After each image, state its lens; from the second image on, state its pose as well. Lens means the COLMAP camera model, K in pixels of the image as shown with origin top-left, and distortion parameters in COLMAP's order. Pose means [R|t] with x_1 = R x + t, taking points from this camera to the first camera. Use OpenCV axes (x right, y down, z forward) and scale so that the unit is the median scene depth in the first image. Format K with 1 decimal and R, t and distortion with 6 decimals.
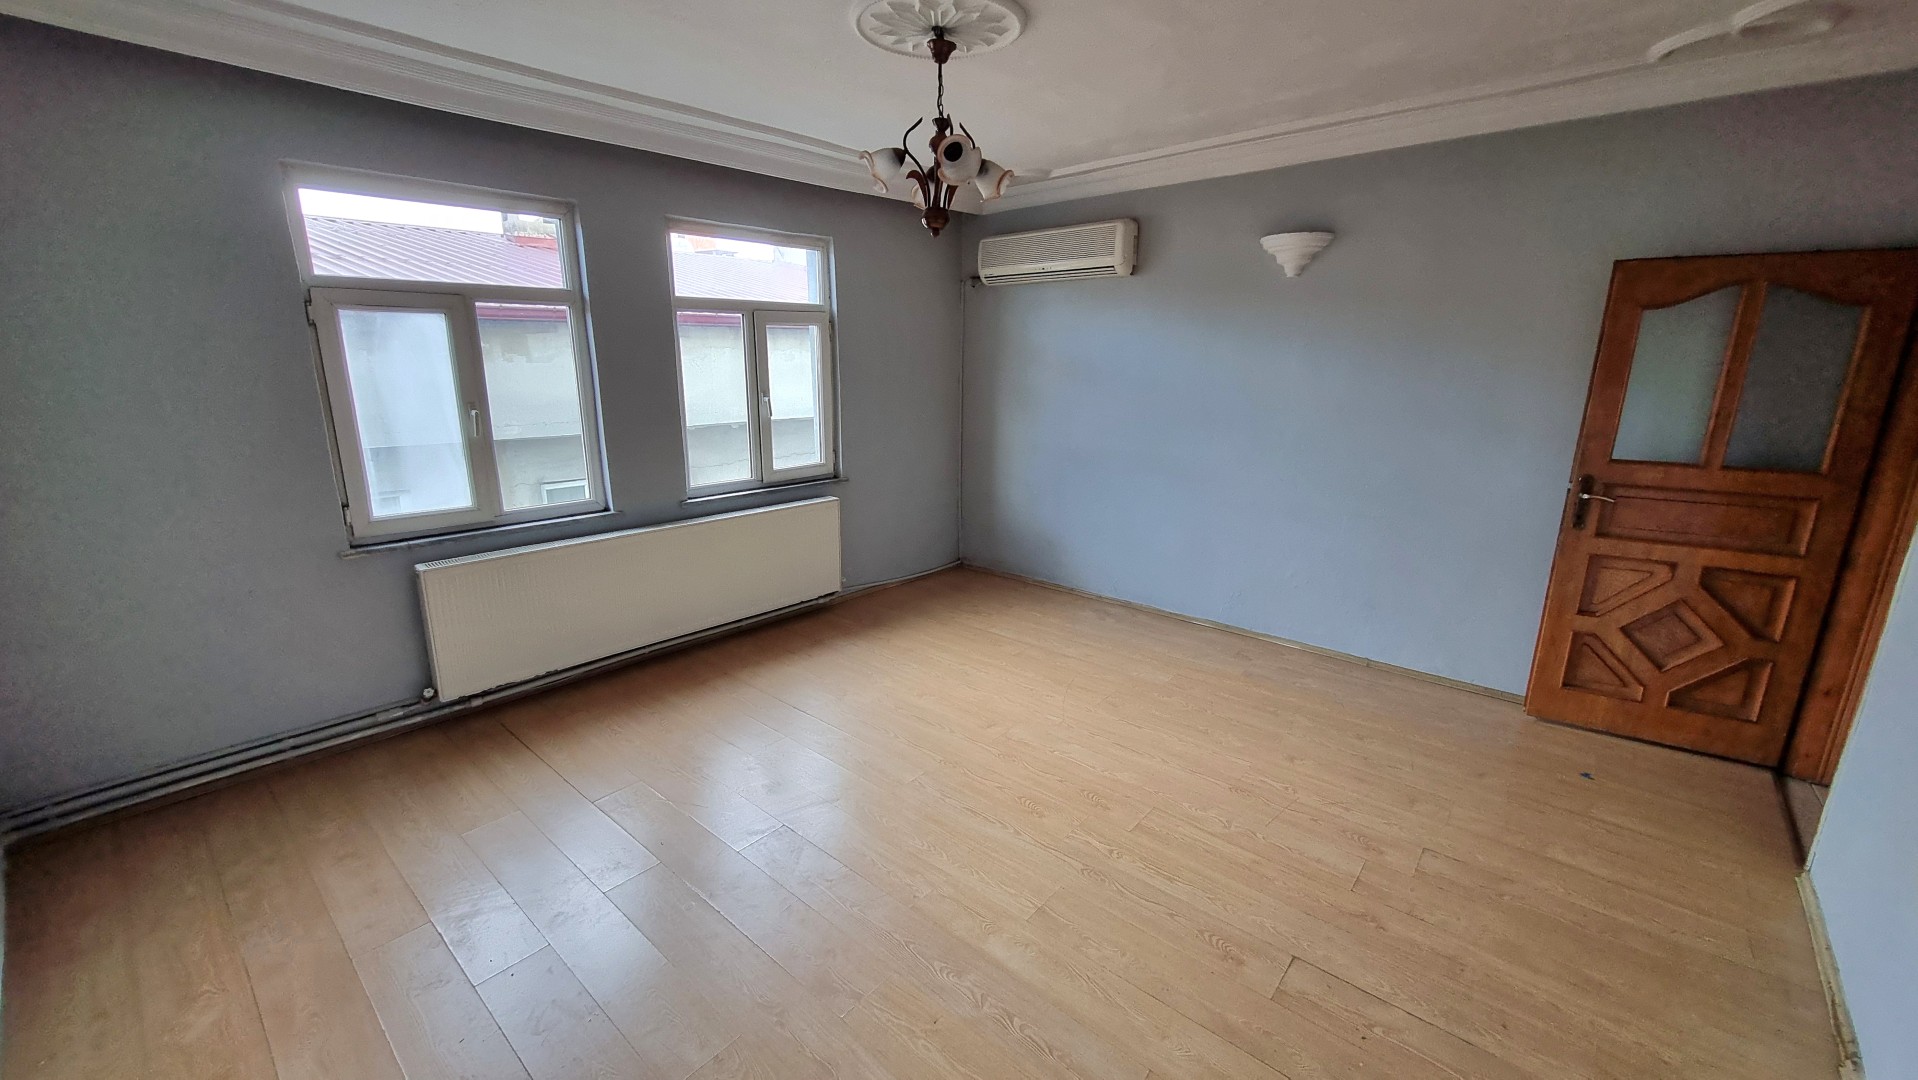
lens RADIAL K [[772.5, 0, 855.5], [0, 772.5, 540.4], [0, 0, 1]] dist [-0.001209, 0.000048]
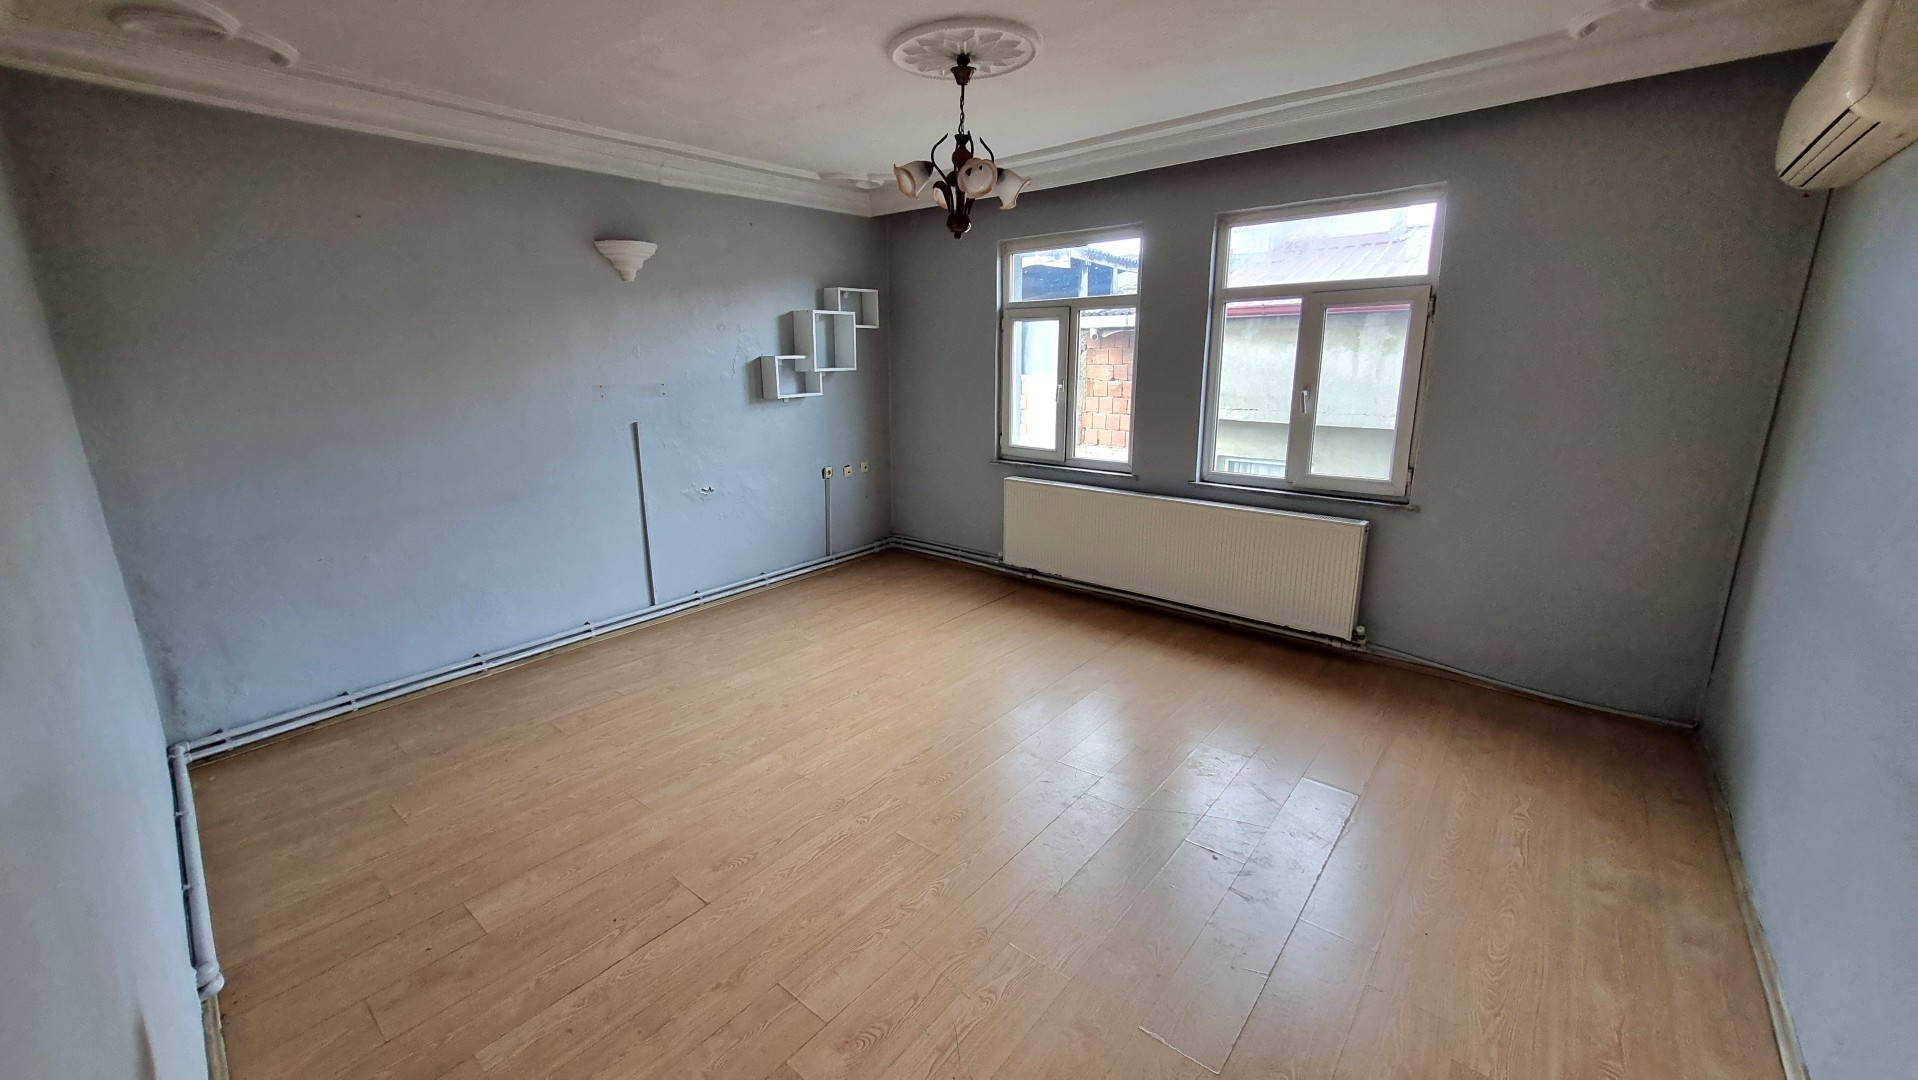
lens RADIAL K [[724.1, 0, 955.0], [0, 724.1, 533.0], [0, 0, 1]] dist [-0.002398, -0.000097]
pose [[0.080241, 0.237433, -0.968084, 0.899365], [-0.229005, 0.949628, 0.213925, -0.148783], [0.970112, 0.204531, 0.130573, 0.684828]]
